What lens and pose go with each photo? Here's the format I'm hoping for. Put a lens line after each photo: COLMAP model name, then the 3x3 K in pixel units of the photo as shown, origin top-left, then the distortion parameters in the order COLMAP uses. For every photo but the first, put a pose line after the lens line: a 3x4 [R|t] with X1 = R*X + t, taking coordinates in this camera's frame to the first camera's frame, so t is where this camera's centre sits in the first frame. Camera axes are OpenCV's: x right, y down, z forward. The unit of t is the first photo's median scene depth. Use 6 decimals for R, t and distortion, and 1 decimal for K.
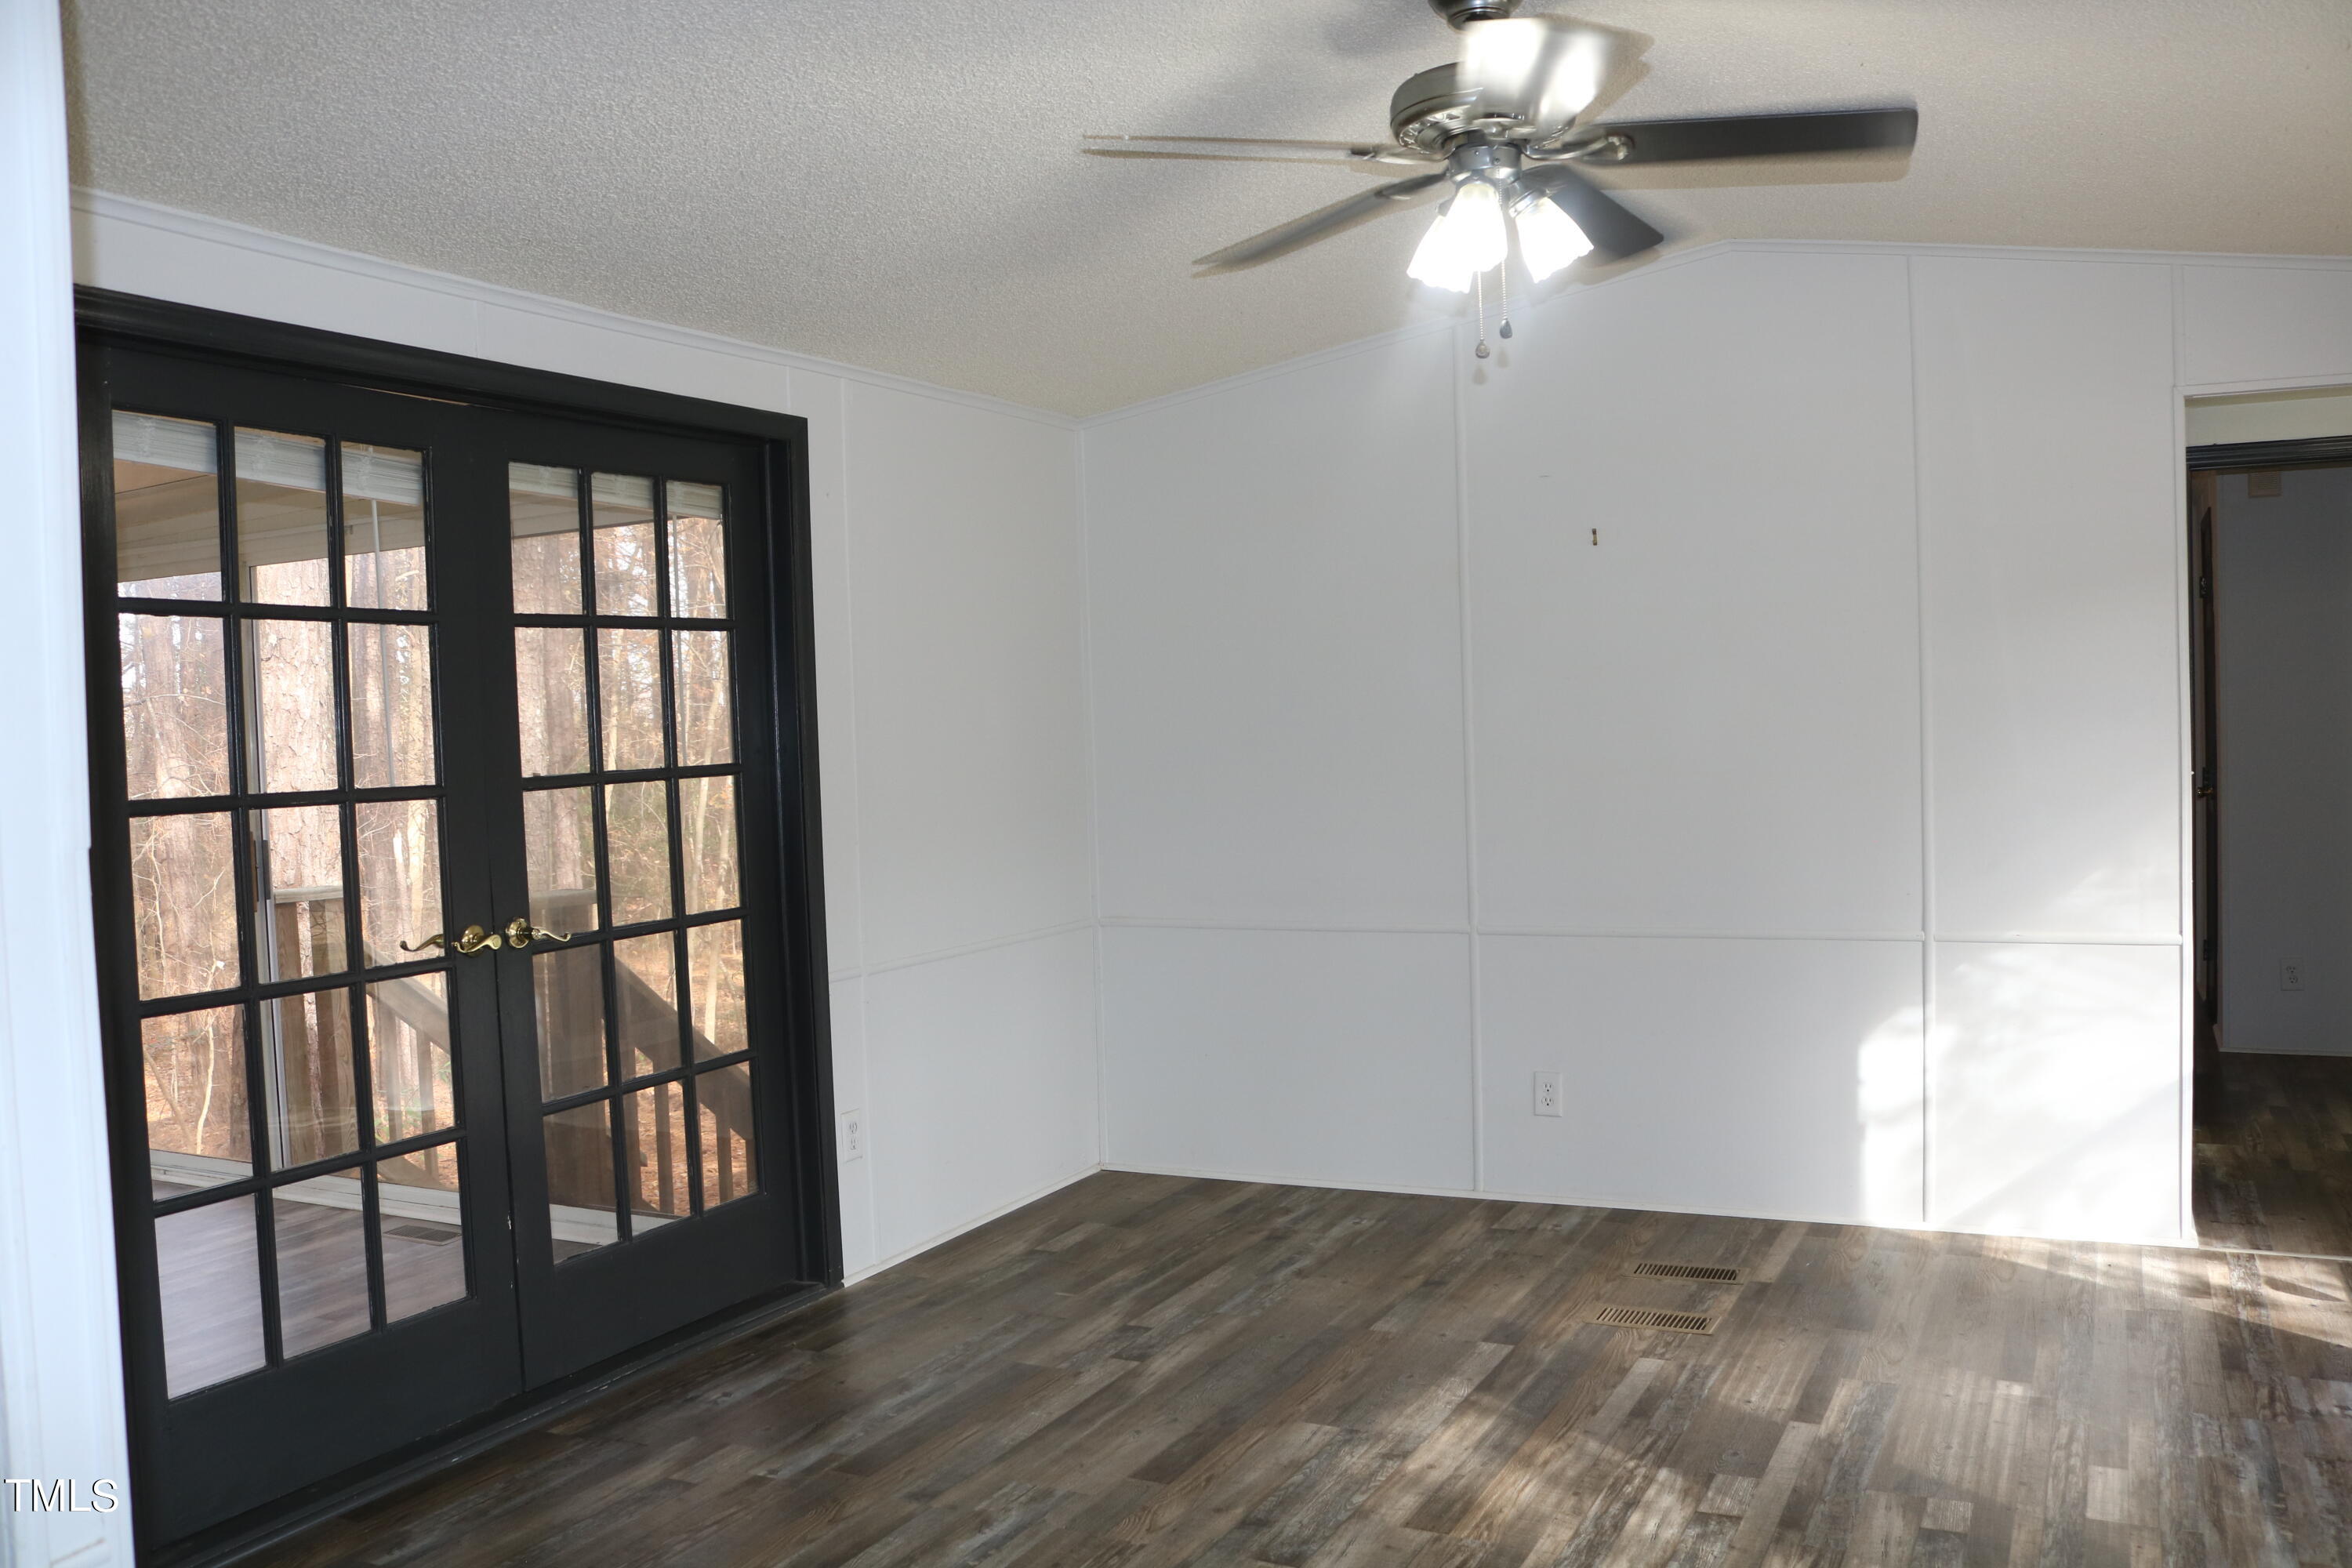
lens RADIAL K [[1931.4, 0, 1180.8], [0, 1931.4, 810.9], [0, 0, 1]] dist [-0.172718, 0.150387]
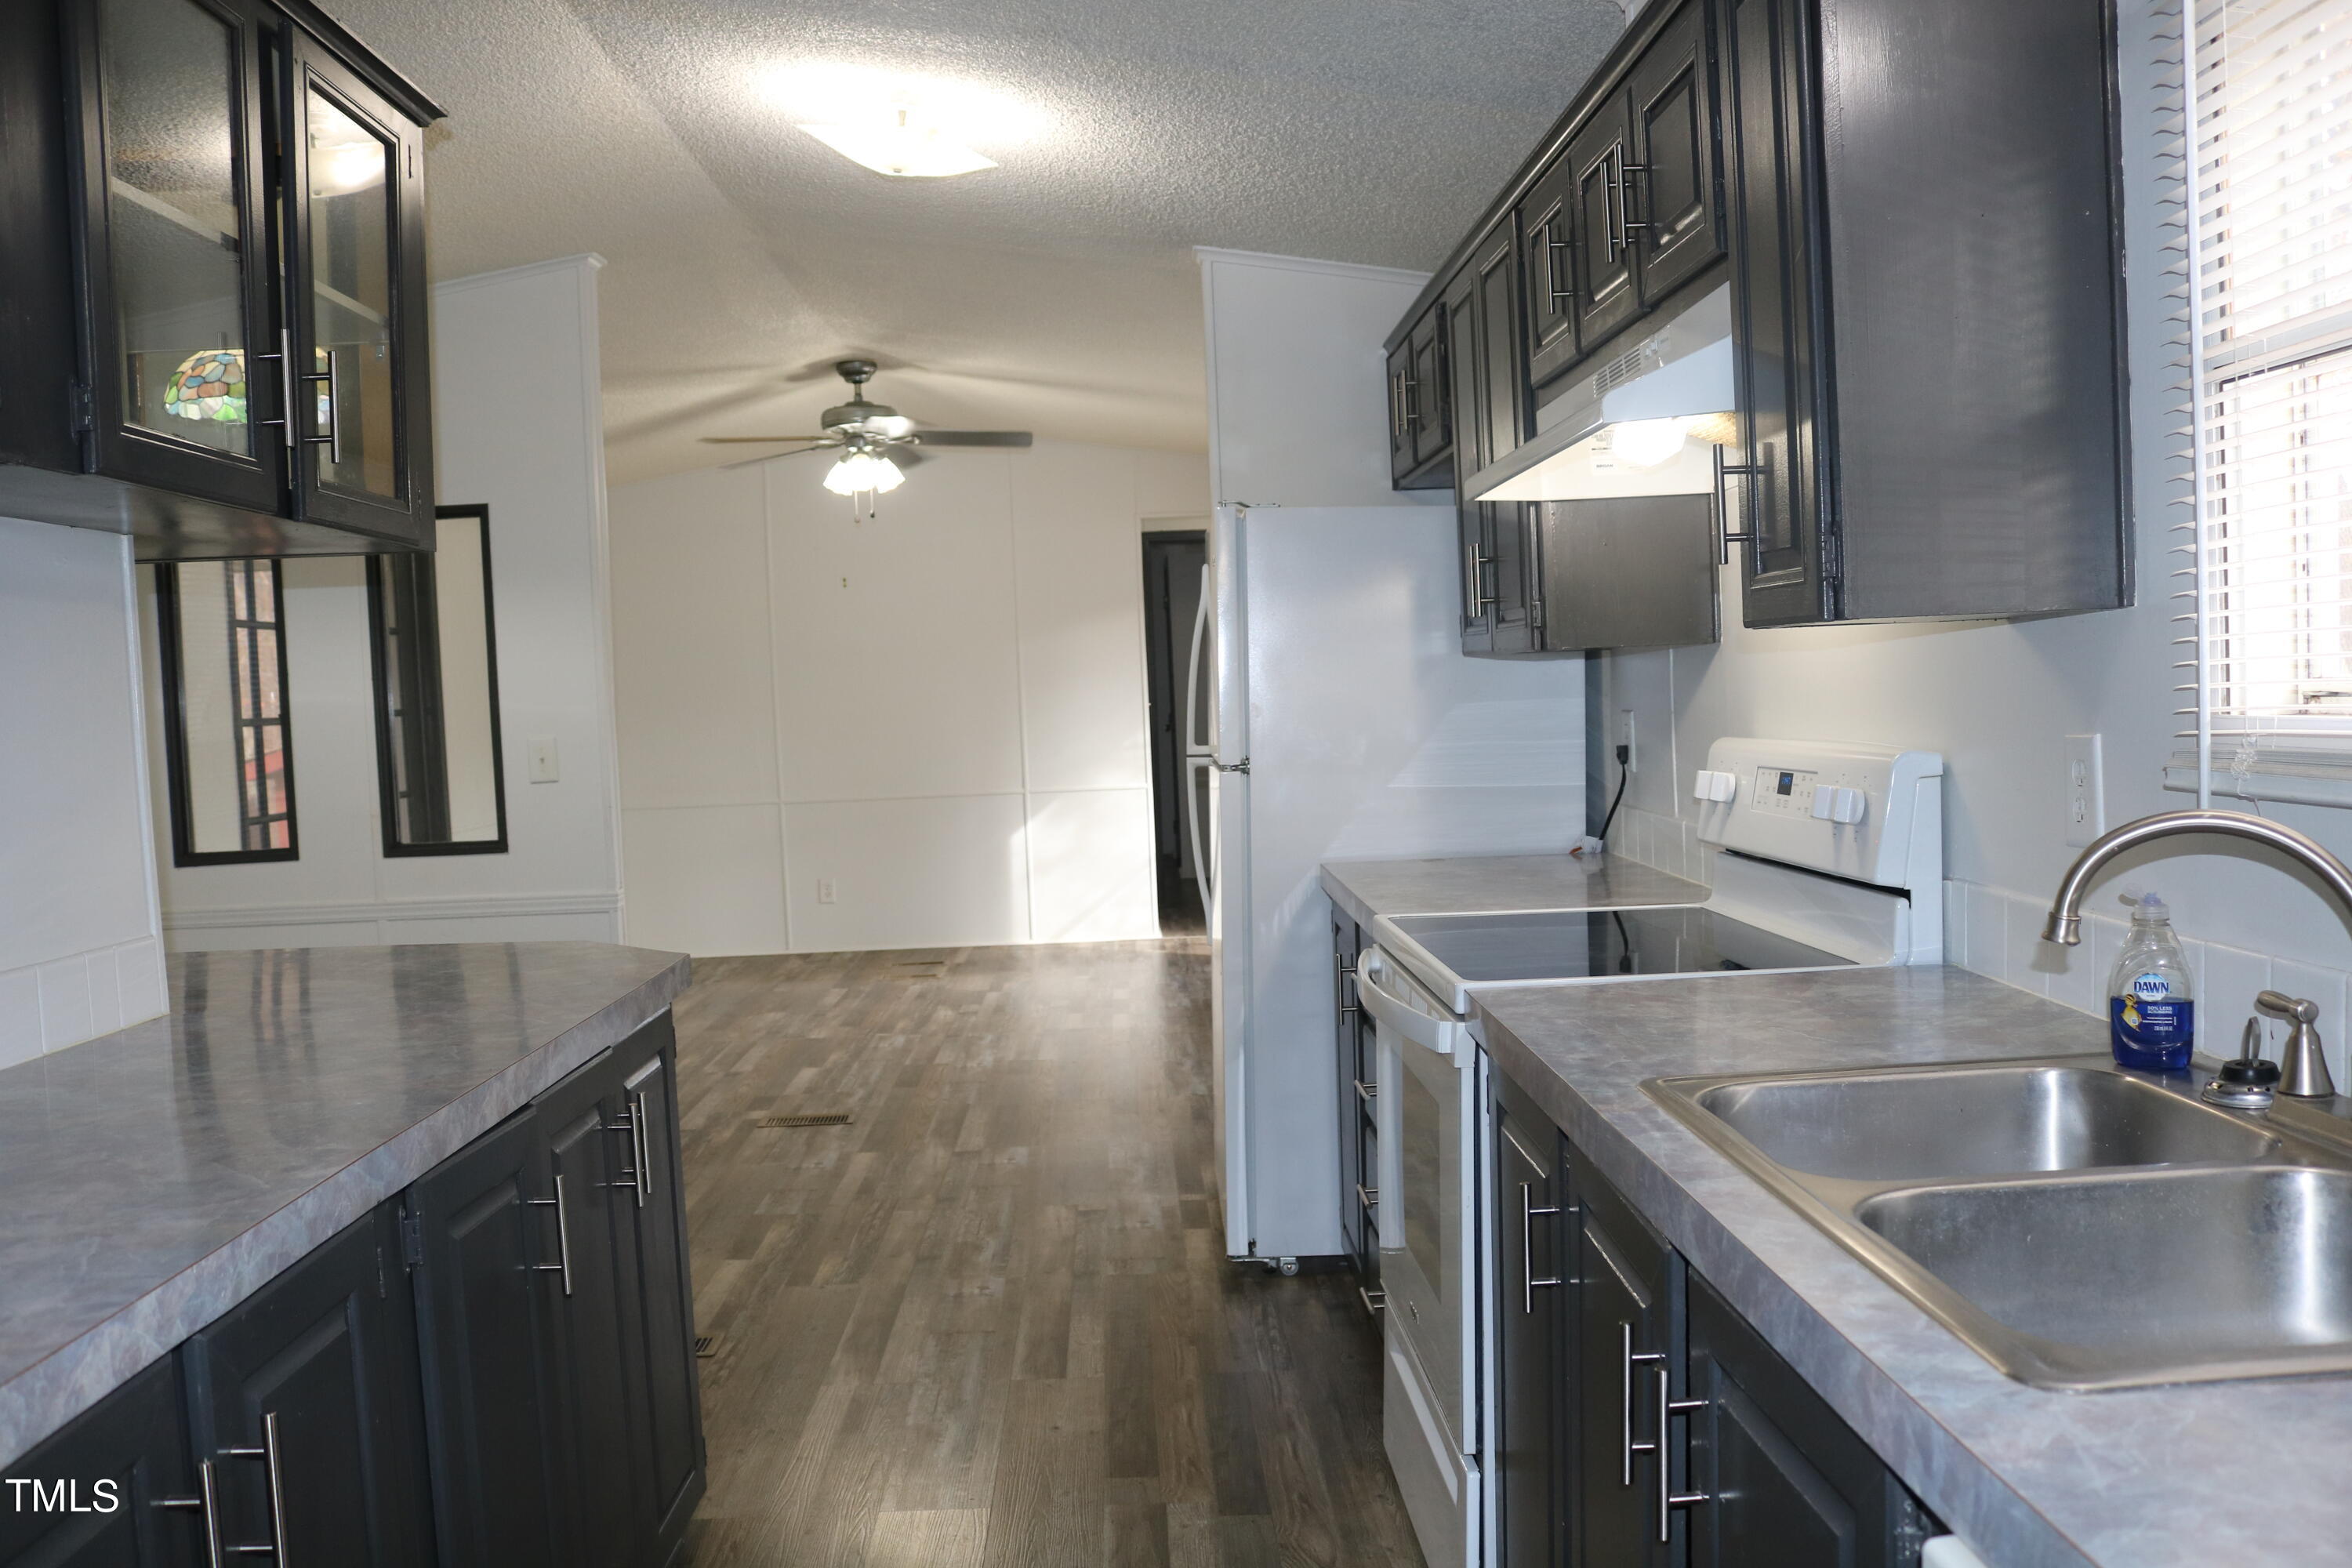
lens RADIAL K [[1931.4, 0, 1180.8], [0, 1931.4, 810.9], [0, 0, 1]] dist [-0.172718, 0.150387]
pose [[0.884799, -0.032424, 0.464843, -0.475646], [0.027945, 0.999473, 0.016524, 0.070477], [-0.465134, -0.001631, 0.885239, -1.020402]]
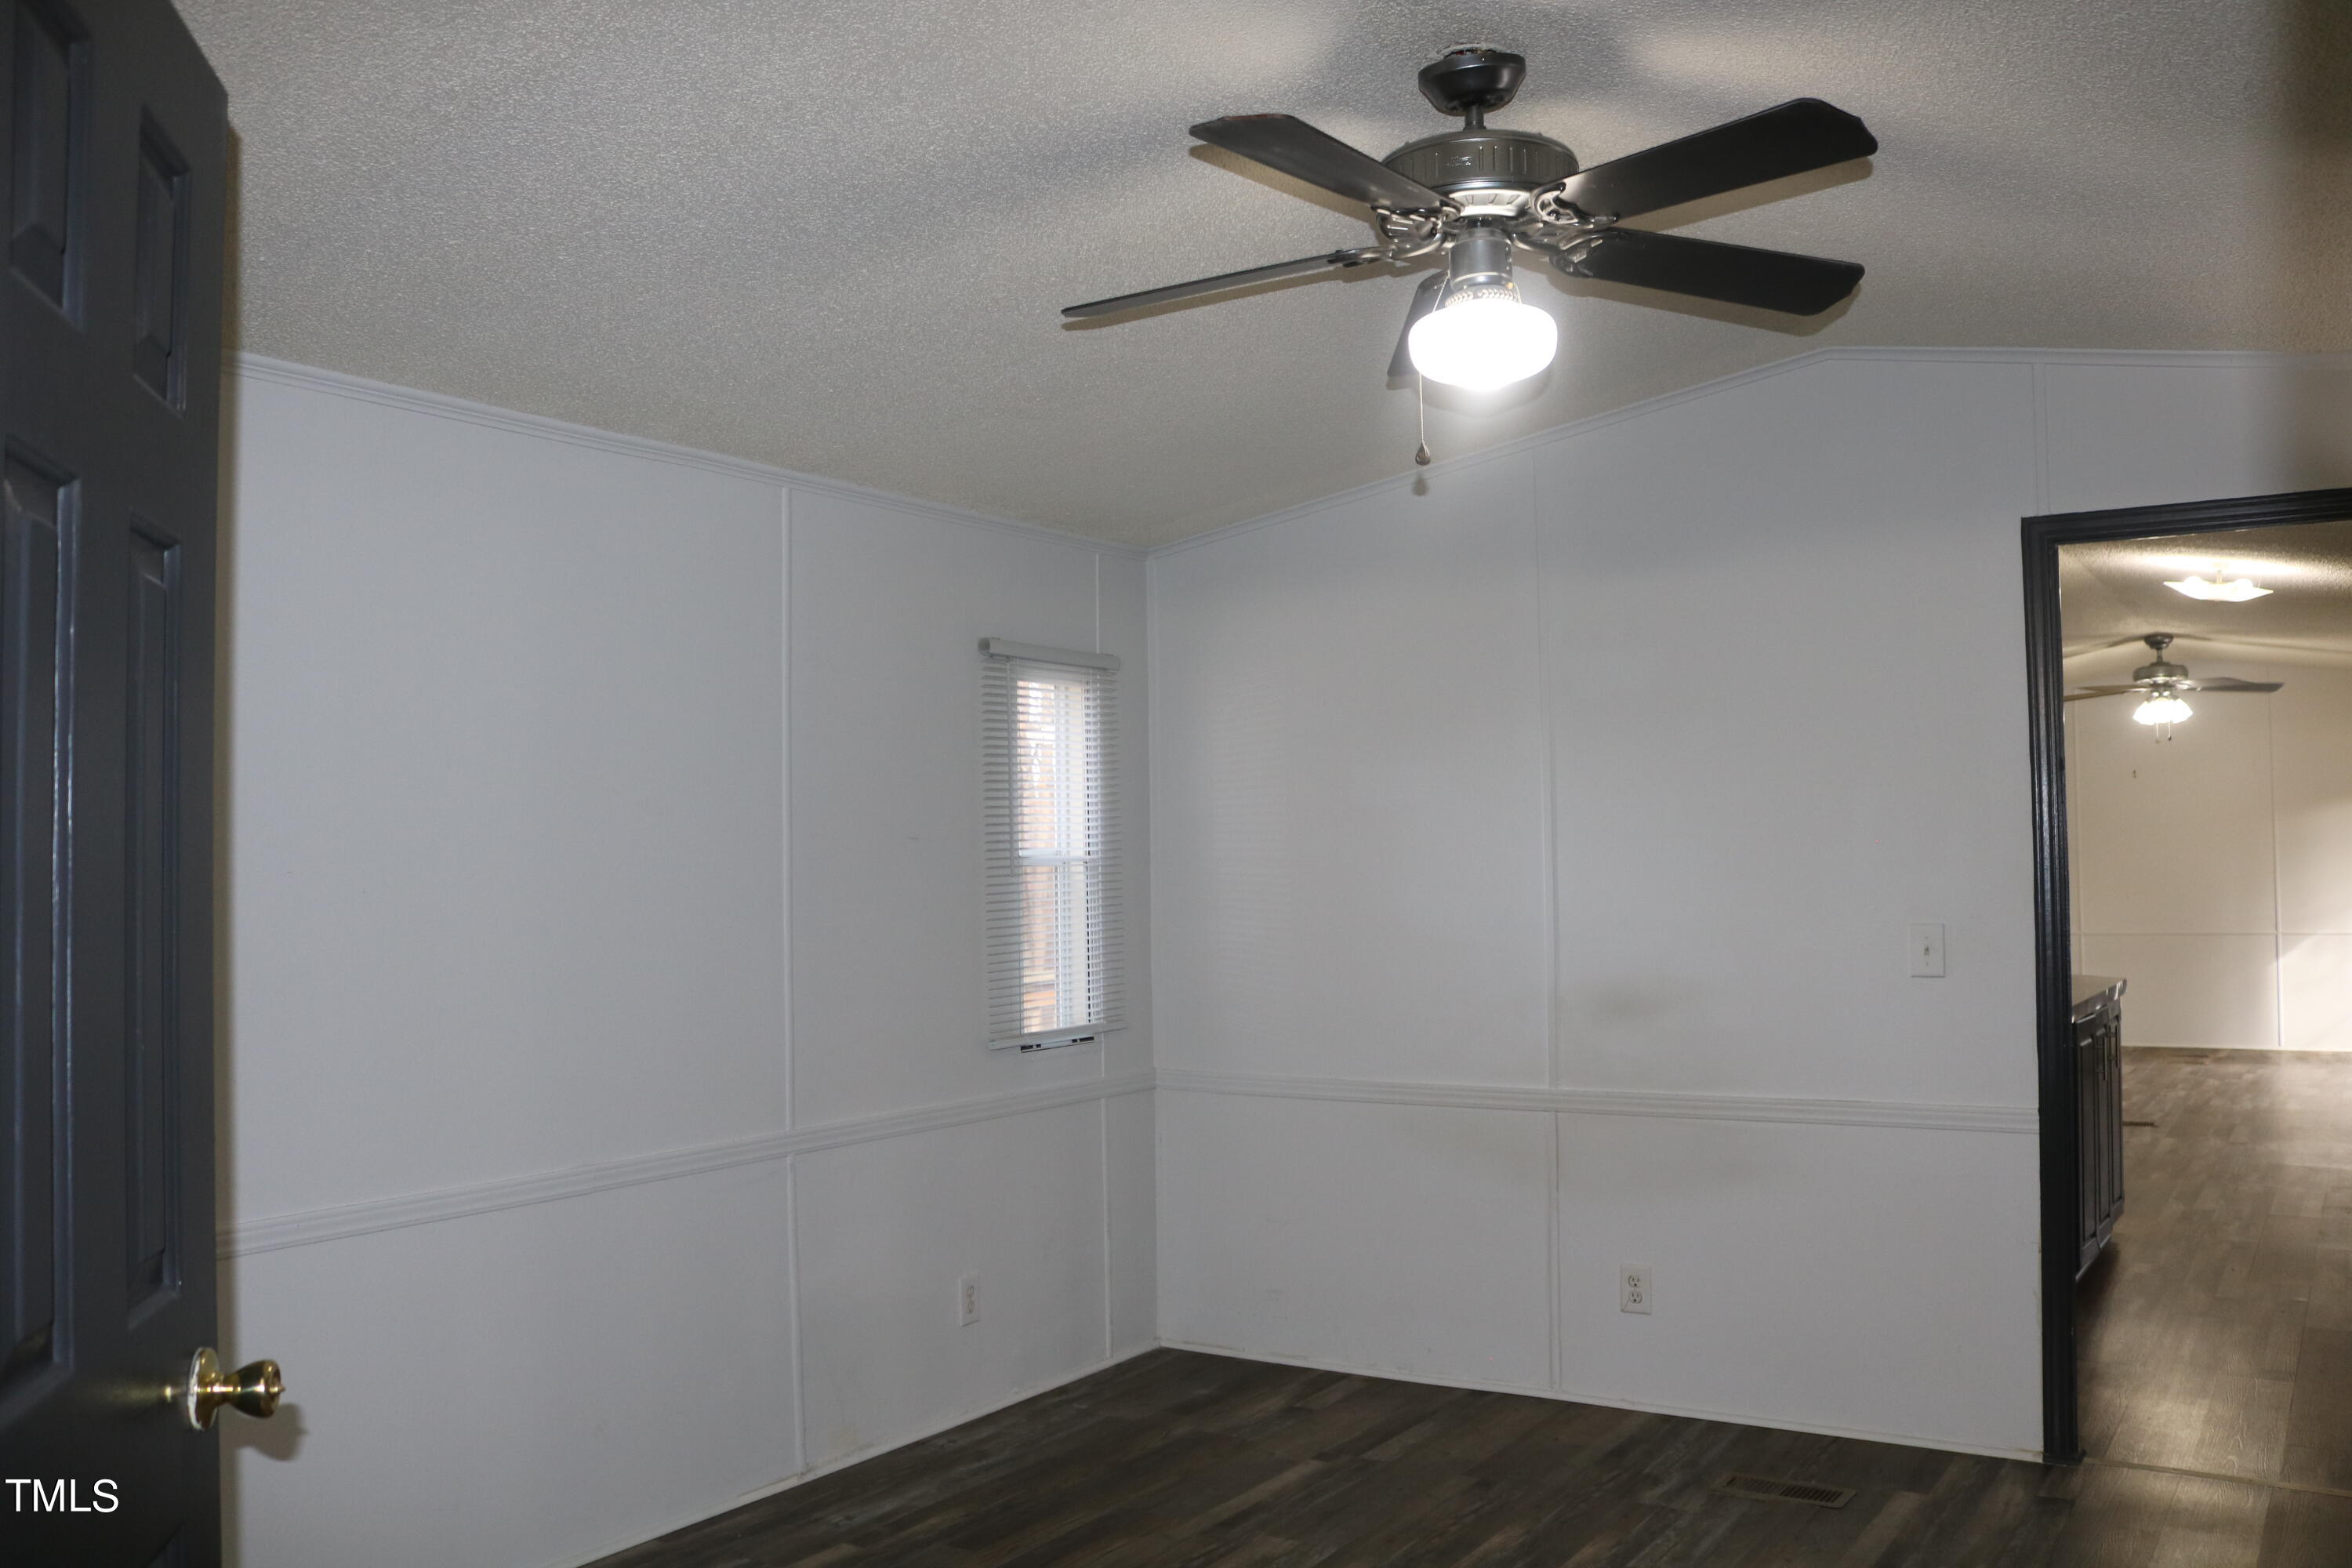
lens RADIAL K [[1931.4, 0, 1180.8], [0, 1931.4, 810.9], [0, 0, 1]] dist [-0.172718, 0.150387]
pose [[0.991718, 0.013745, -0.127696, -0.943565], [-0.021522, 0.997983, -0.059723, 0.100223], [0.126617, 0.061976, 0.990014, -2.078410]]
